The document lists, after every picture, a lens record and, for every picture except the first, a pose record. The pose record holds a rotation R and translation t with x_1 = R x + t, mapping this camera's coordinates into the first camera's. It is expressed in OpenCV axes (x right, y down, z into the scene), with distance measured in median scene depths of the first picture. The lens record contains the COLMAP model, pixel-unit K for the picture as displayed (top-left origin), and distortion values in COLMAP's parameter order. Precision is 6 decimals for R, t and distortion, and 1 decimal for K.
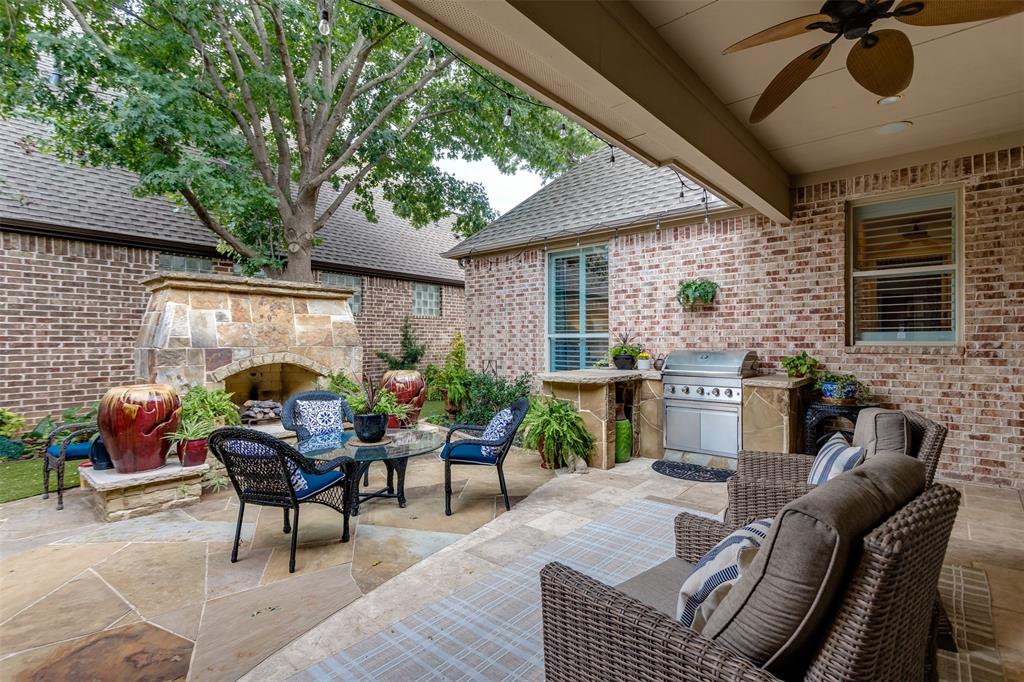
lens RADIAL K [[477.5, 0, 511.3], [0, 477.5, 345.7], [0, 0, 1]] dist [0.000311, 0.000075]
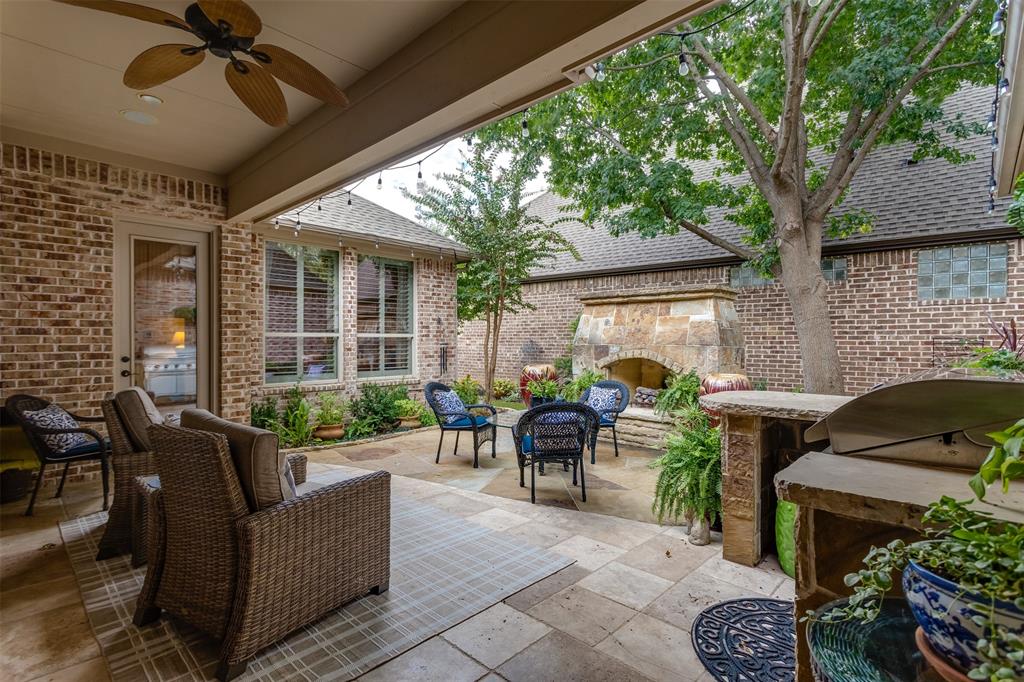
lens RADIAL K [[477.5, 0, 511.3], [0, 477.5, 345.7], [0, 0, 1]] dist [0.000311, 0.000075]
pose [[-0.011885, 0.015125, -0.999815, 0.781215], [-0.011258, 0.999820, 0.015259, -0.010525], [0.999866, 0.011437, -0.011713, 0.728834]]
